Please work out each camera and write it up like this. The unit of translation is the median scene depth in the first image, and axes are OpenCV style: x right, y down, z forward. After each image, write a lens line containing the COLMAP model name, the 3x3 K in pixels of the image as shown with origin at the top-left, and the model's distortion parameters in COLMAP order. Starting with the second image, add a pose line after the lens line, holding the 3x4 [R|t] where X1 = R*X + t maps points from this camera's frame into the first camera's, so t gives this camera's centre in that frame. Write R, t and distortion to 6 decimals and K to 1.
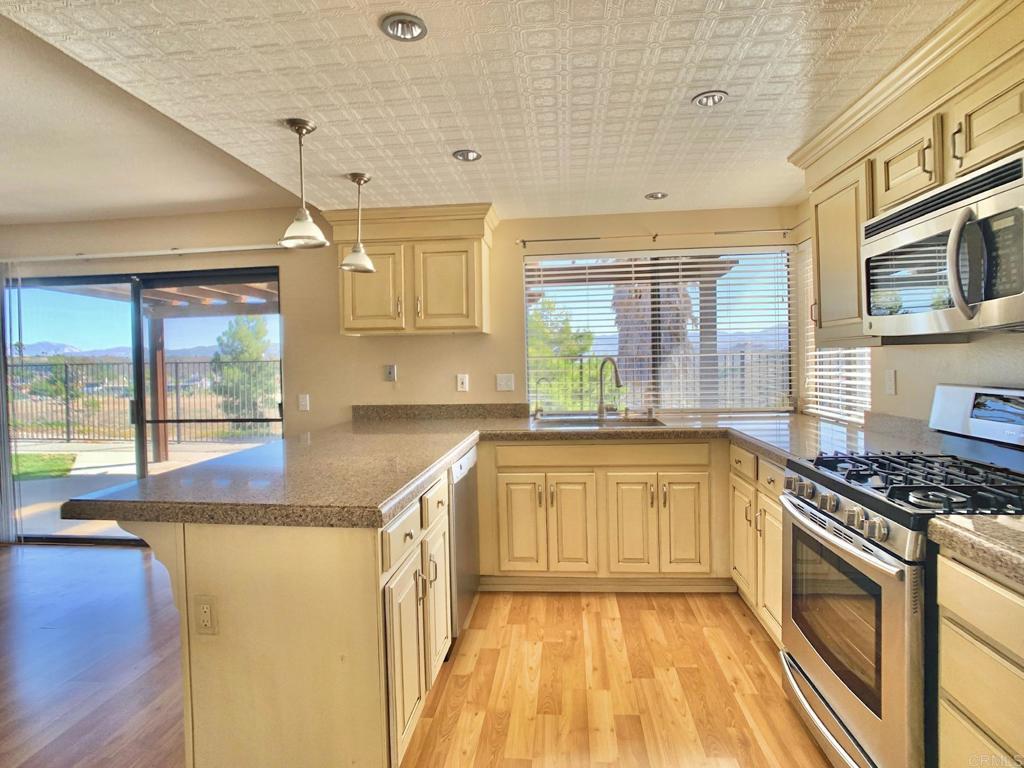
lens RADIAL K [[532.4, 0, 515.5], [0, 532.4, 376.3], [0, 0, 1]] dist [-0.035537, 0.007980]
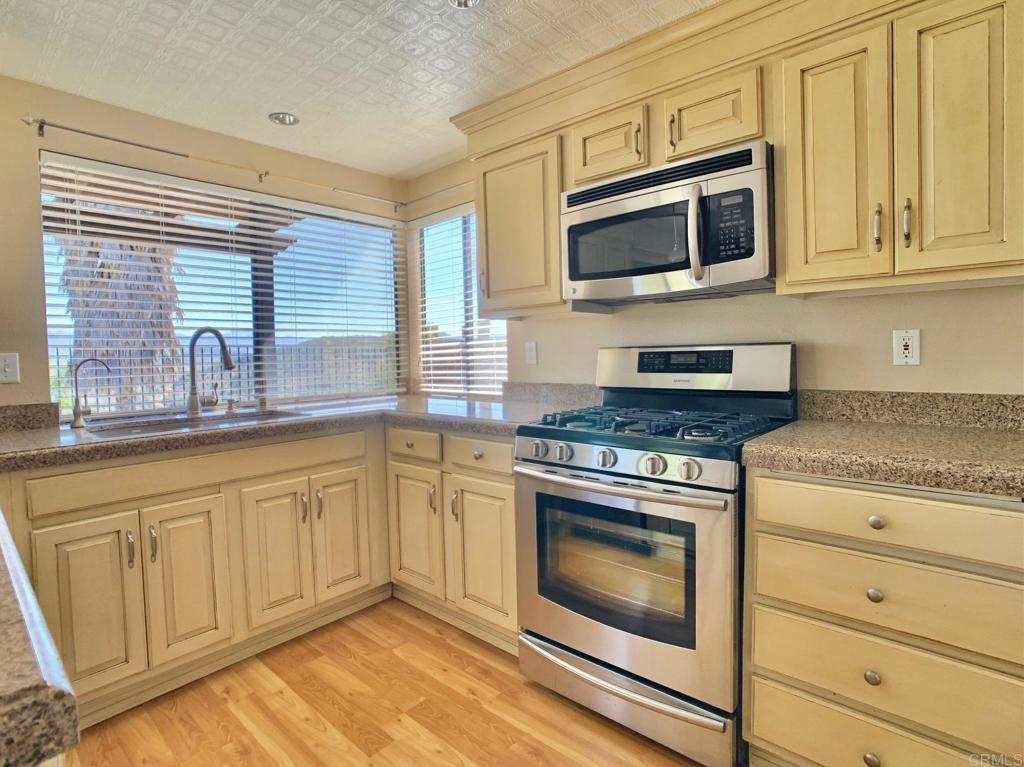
lens RADIAL K [[532.4, 0, 510.0], [0, 532.4, 375.8], [0, 0, 1]] dist [-0.035537, 0.007980]
pose [[0.594869, -0.025276, 0.803425, -0.169287], [0.032733, 0.999438, 0.007207, 0.040989], [-0.803156, 0.022011, 0.595362, 0.310172]]
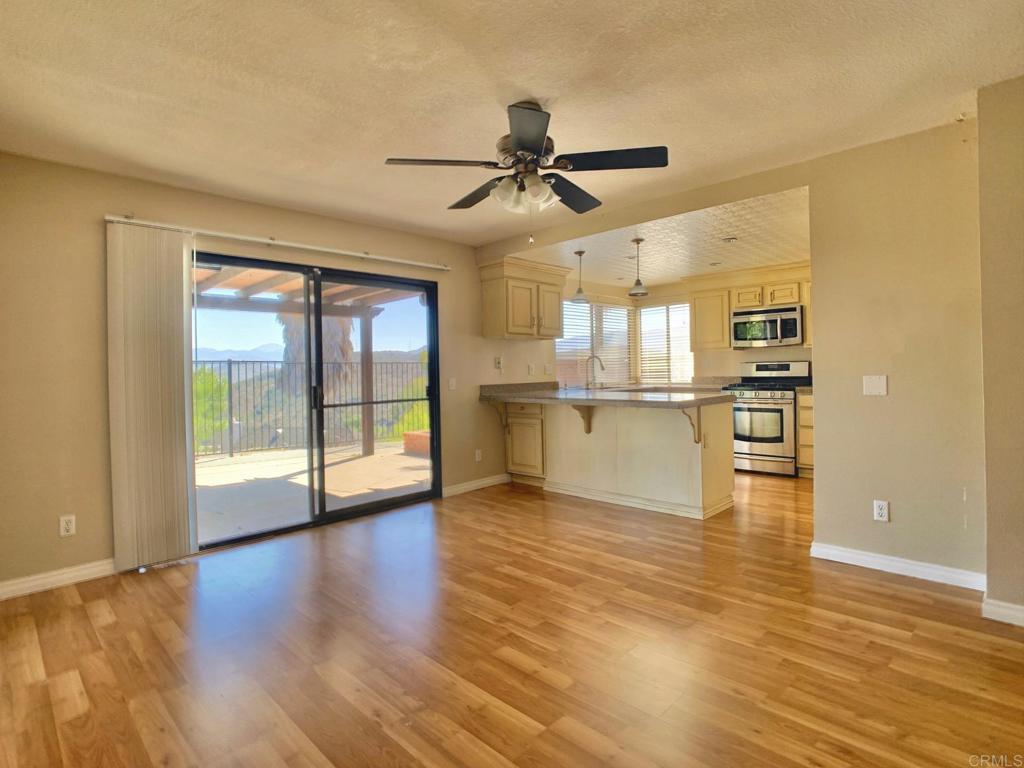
lens RADIAL K [[532.4, 0, 511.8], [0, 532.4, 375.5], [0, 0, 1]] dist [-0.035537, 0.007980]
pose [[0.623317, -0.004114, 0.781958, -1.760931], [0.032067, 0.999279, -0.020304, 0.076623], [-0.781312, 0.037731, 0.623000, 0.045213]]
